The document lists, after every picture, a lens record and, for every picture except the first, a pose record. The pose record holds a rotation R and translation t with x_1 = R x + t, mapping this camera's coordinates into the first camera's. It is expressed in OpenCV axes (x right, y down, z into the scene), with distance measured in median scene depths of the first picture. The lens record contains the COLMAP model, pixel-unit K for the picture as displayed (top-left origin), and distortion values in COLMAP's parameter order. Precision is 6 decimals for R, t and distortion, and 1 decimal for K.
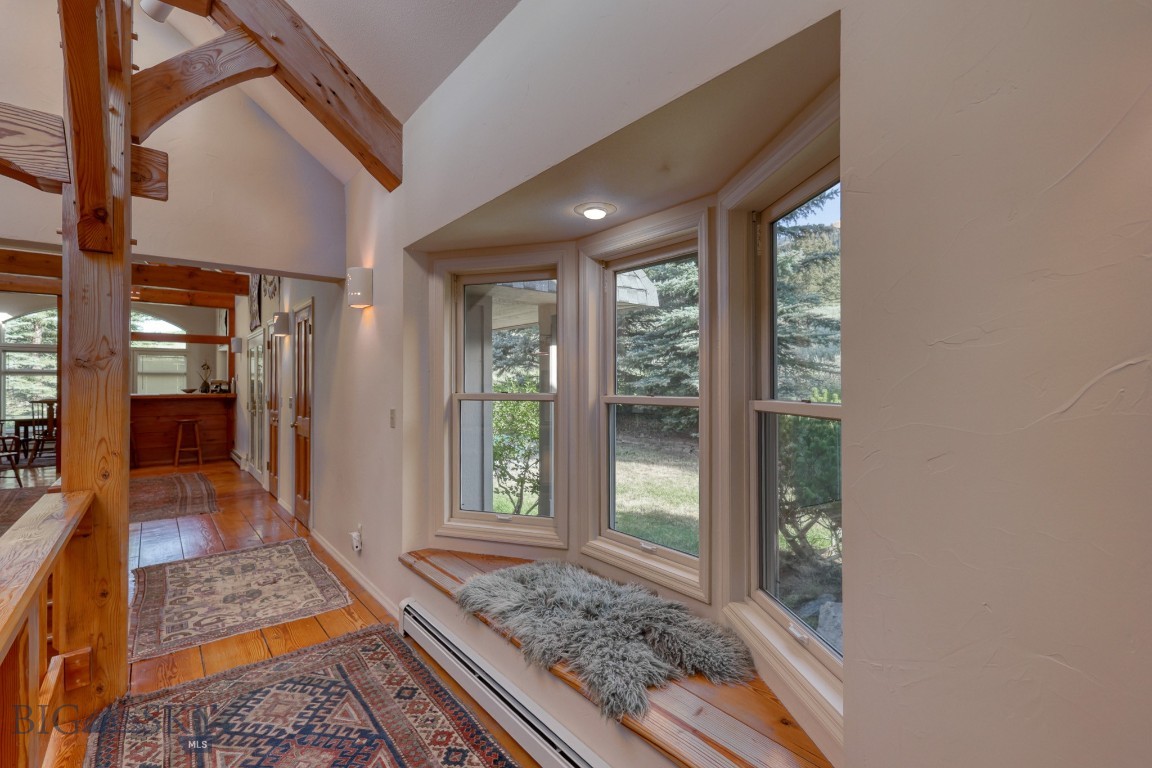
lens RADIAL K [[508.7, 0, 576.5], [0, 508.7, 380.7], [0, 0, 1]] dist [-0.000869, -0.000046]
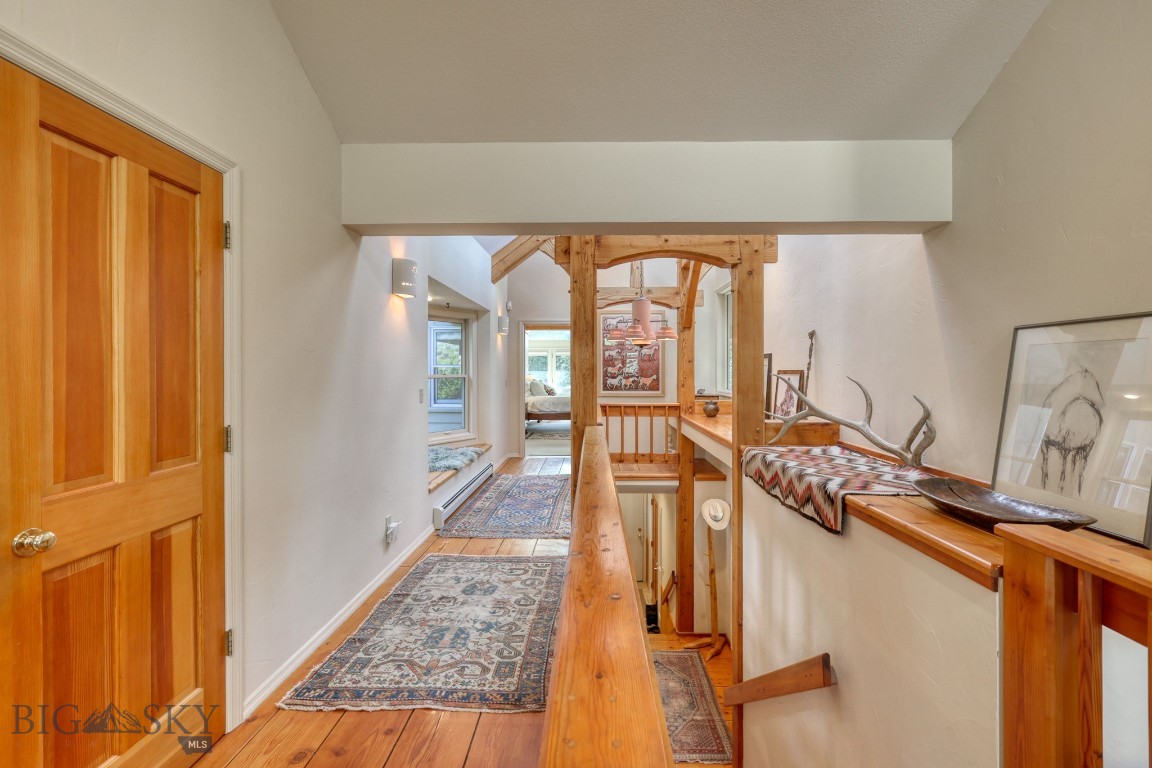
lens RADIAL K [[508.7, 0, 577.1], [0, 508.7, 374.8], [0, 0, 1]] dist [-0.000869, -0.000046]
pose [[-0.747405, -0.002759, 0.664363, -1.402364], [0.000968, 0.999986, 0.005242, 0.011647], [-0.664368, 0.004561, -0.747392, 1.560870]]
